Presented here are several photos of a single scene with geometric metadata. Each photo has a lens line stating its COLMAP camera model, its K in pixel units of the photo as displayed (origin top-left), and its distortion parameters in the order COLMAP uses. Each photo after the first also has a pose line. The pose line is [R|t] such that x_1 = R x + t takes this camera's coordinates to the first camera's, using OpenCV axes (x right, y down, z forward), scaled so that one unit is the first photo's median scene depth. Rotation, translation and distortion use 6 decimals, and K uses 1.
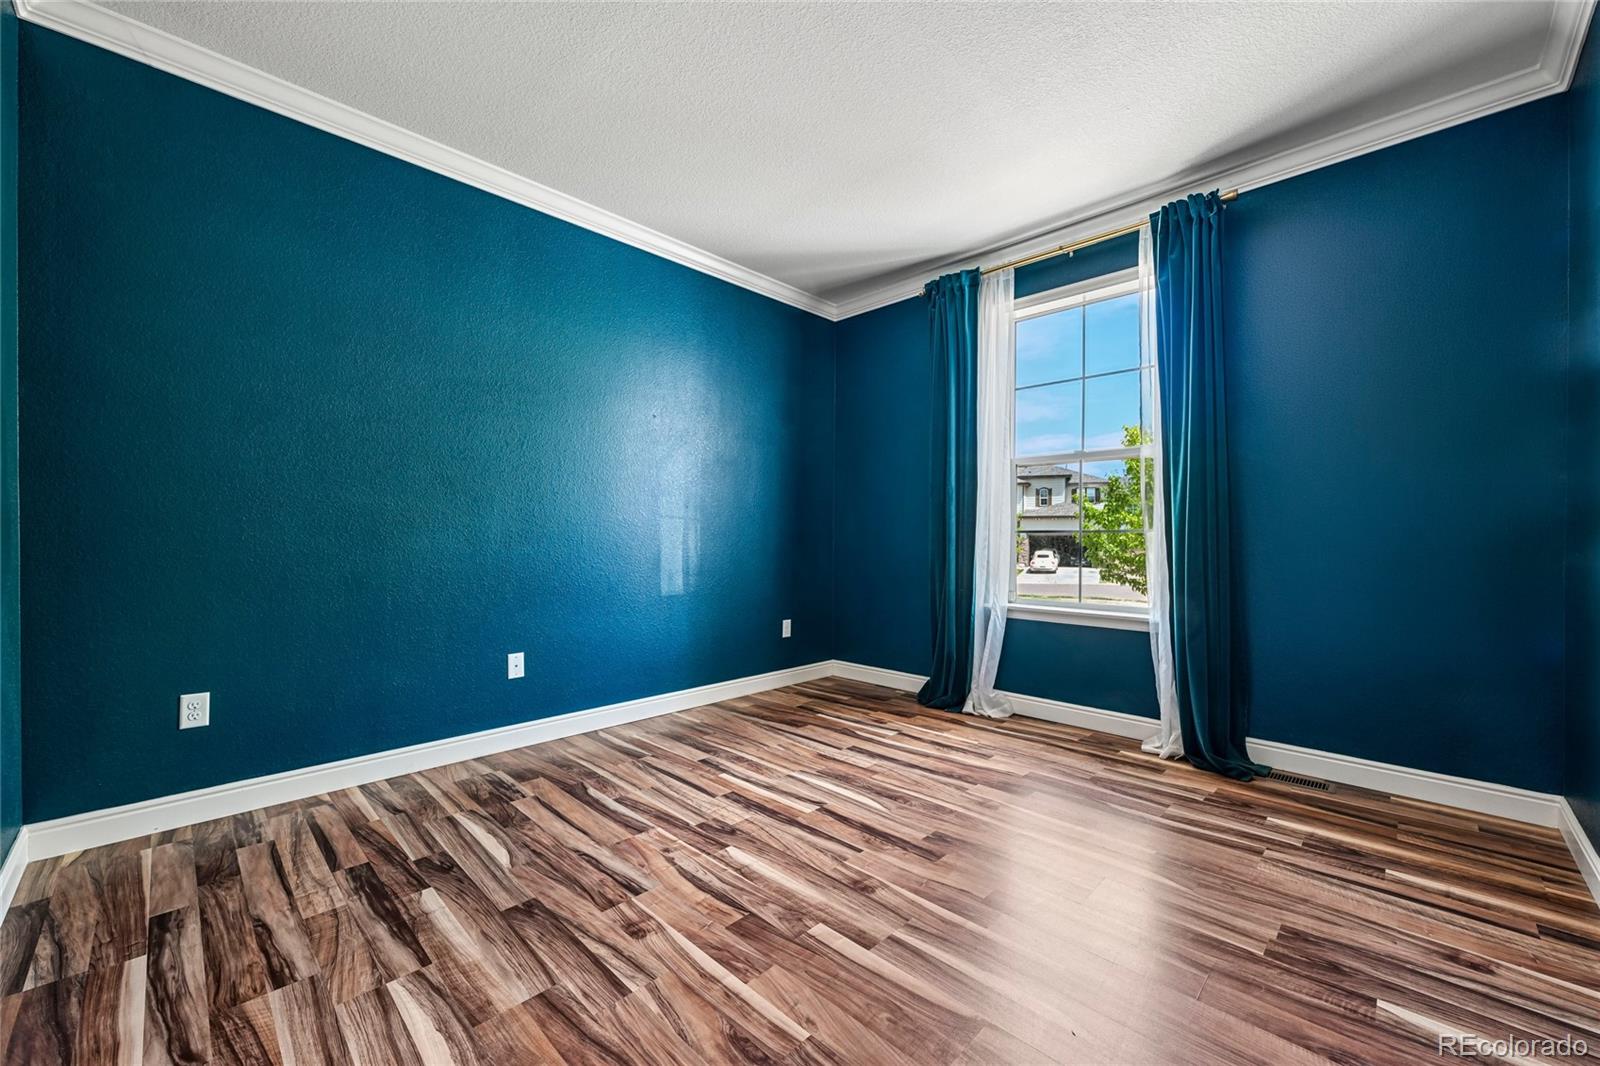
lens RADIAL K [[624.5, 0, 799.2], [0, 624.5, 530.2], [0, 0, 1]] dist [-0.001660, 0.000693]
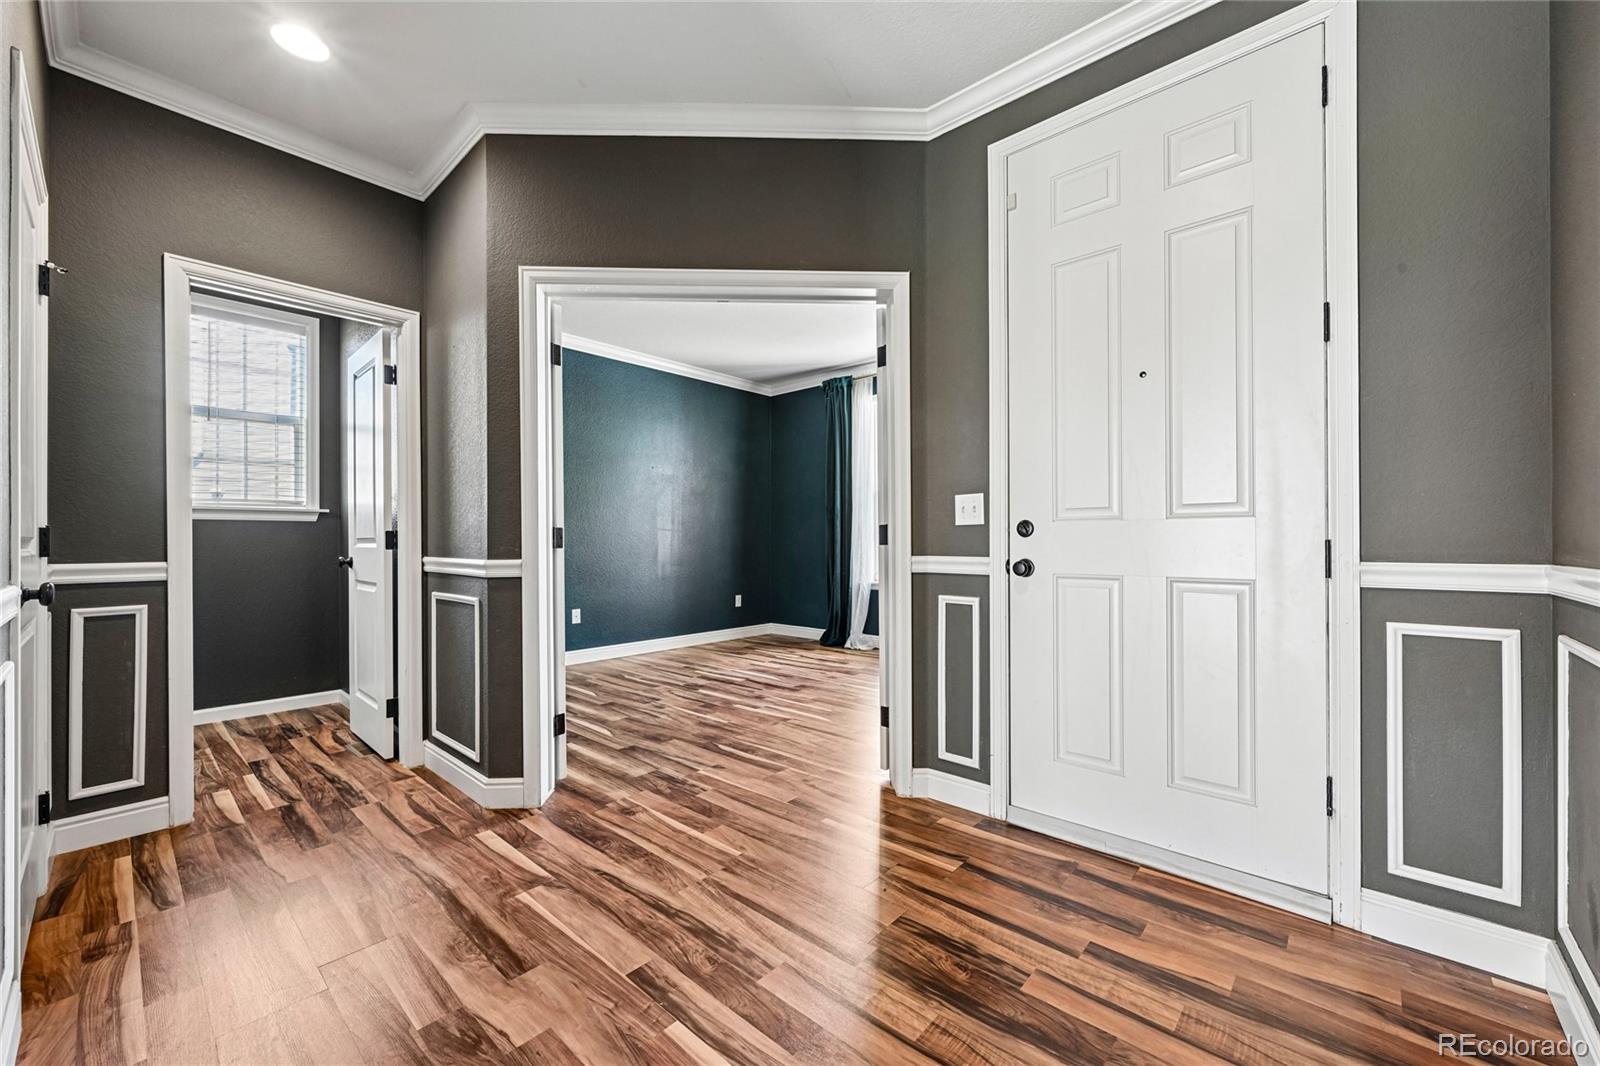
lens RADIAL K [[624.5, 0, 796.5], [0, 624.5, 539.4], [0, 0, 1]] dist [-0.001660, 0.000693]
pose [[0.999290, -0.005980, 0.037211, 0.123209], [0.005622, 0.999937, 0.009713, -0.012604], [-0.037267, -0.009497, 0.999260, -0.983280]]
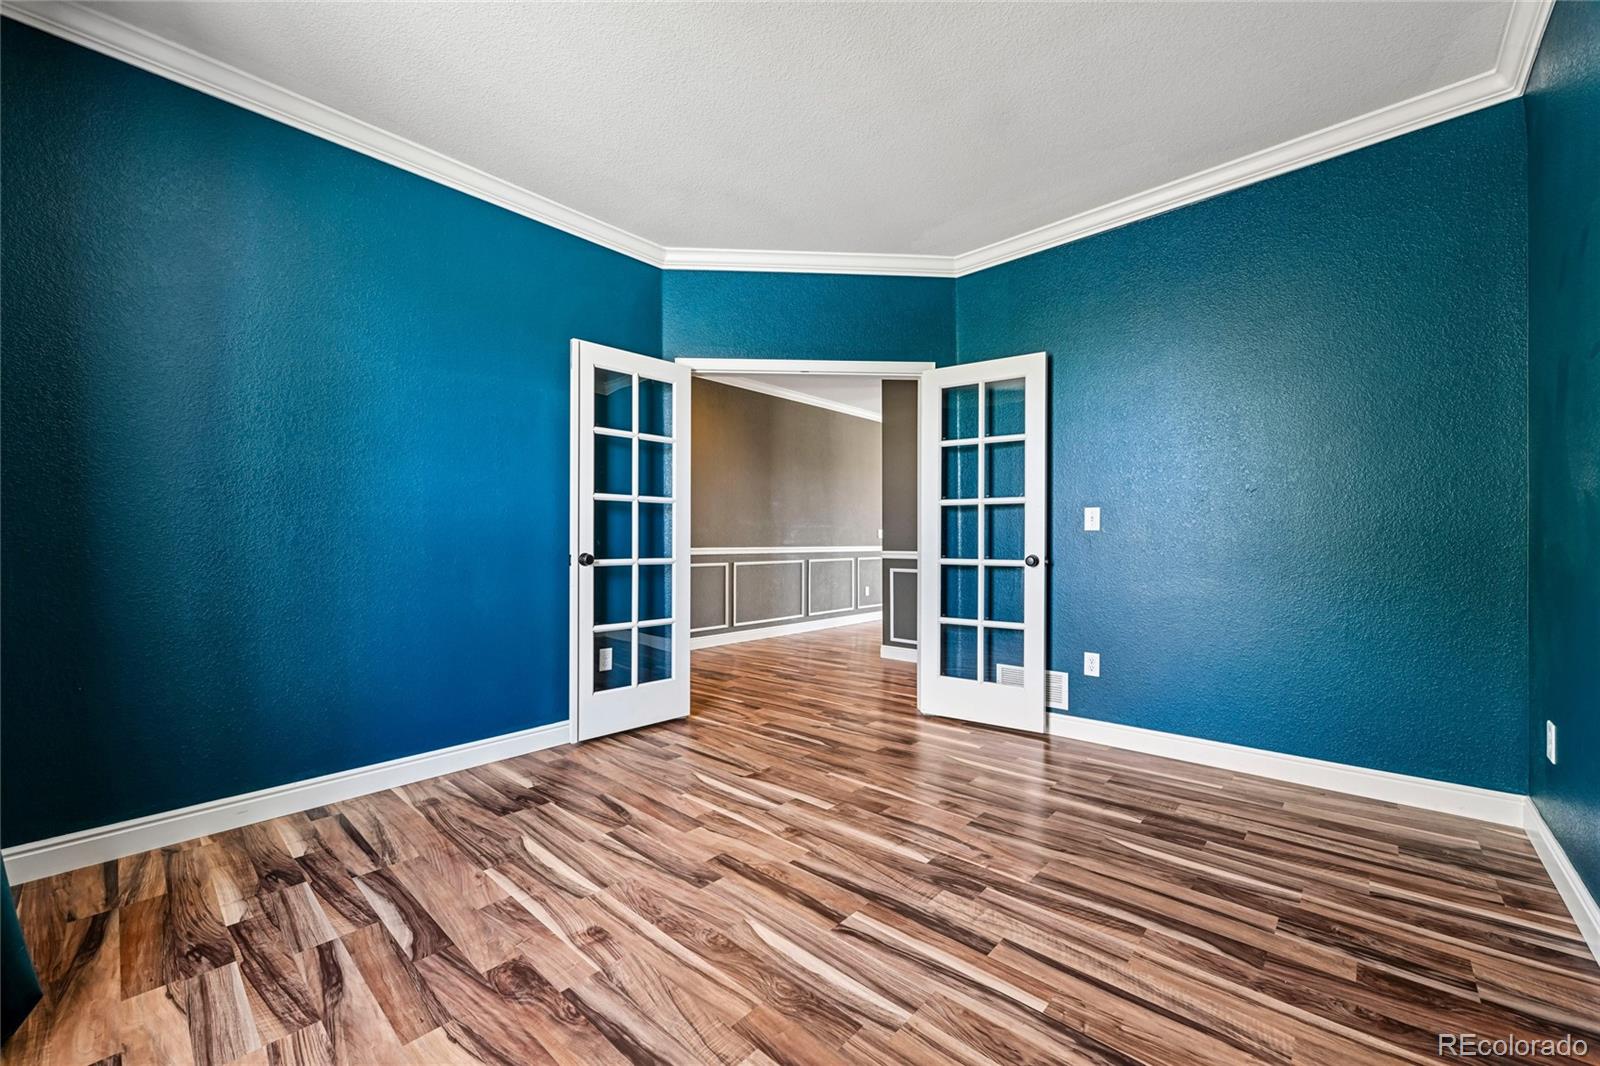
lens RADIAL K [[624.5, 0, 802.0], [0, 624.5, 537.9], [0, 0, 1]] dist [-0.001660, 0.000693]
pose [[-0.999013, -0.000966, -0.044411, 0.112898], [-0.000217, 0.999858, -0.016875, 0.018782], [0.044421, -0.016848, -0.998871, 1.766302]]
